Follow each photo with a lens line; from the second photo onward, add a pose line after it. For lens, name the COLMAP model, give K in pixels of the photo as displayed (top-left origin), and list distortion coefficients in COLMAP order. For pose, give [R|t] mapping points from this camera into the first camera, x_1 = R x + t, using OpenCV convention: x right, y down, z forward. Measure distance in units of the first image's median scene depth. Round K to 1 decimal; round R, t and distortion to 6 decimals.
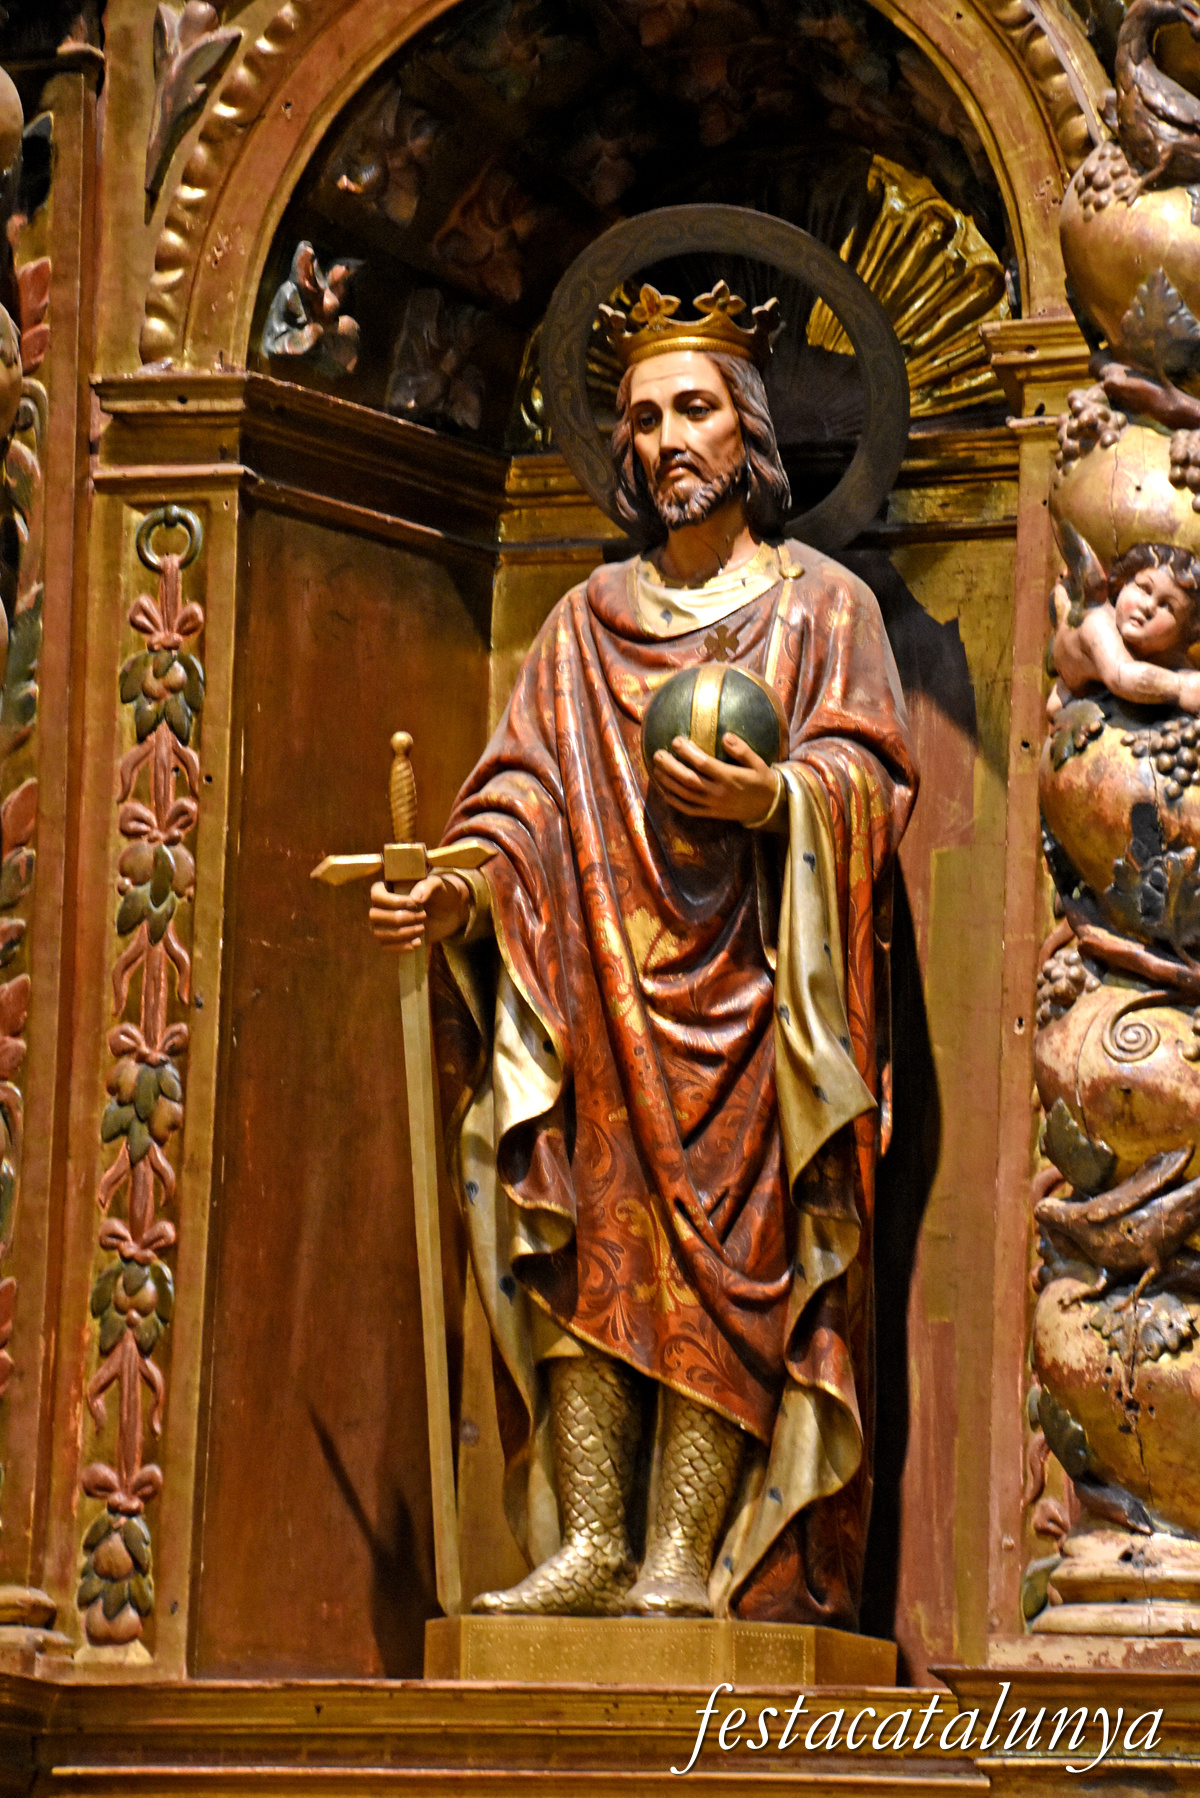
lens RADIAL K [[7896.2, 0, 598.1], [0, 7896.2, 937.9], [0, 0, 1]] dist [1.870476, -1.052863]
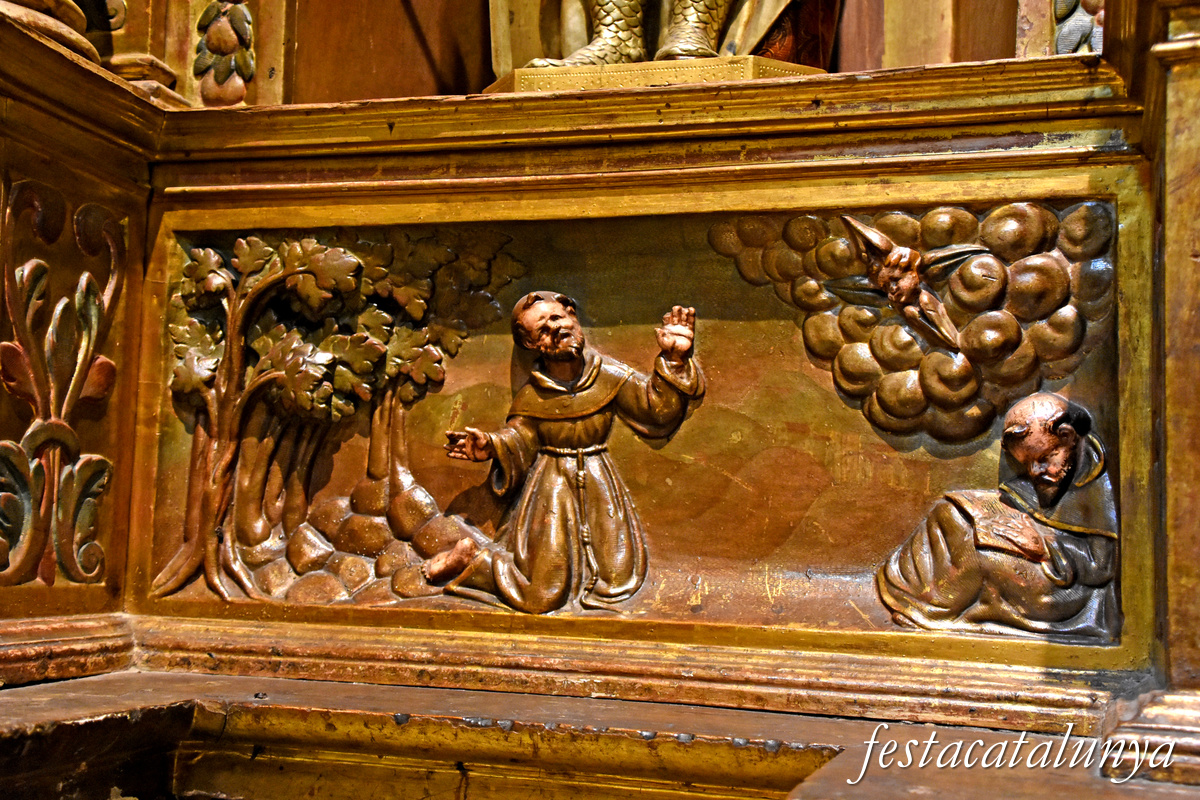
lens RADIAL K [[1526.1, 0, 600.0], [0, 1526.1, 400.0], [0, 0, 1]] dist [0.106551, 0.026954]
pose [[0.996544, 0.007141, 0.082762, -0.022584], [-0.011319, 0.998678, 0.050131, 0.119978], [-0.082295, -0.050895, 0.995308, 0.764129]]
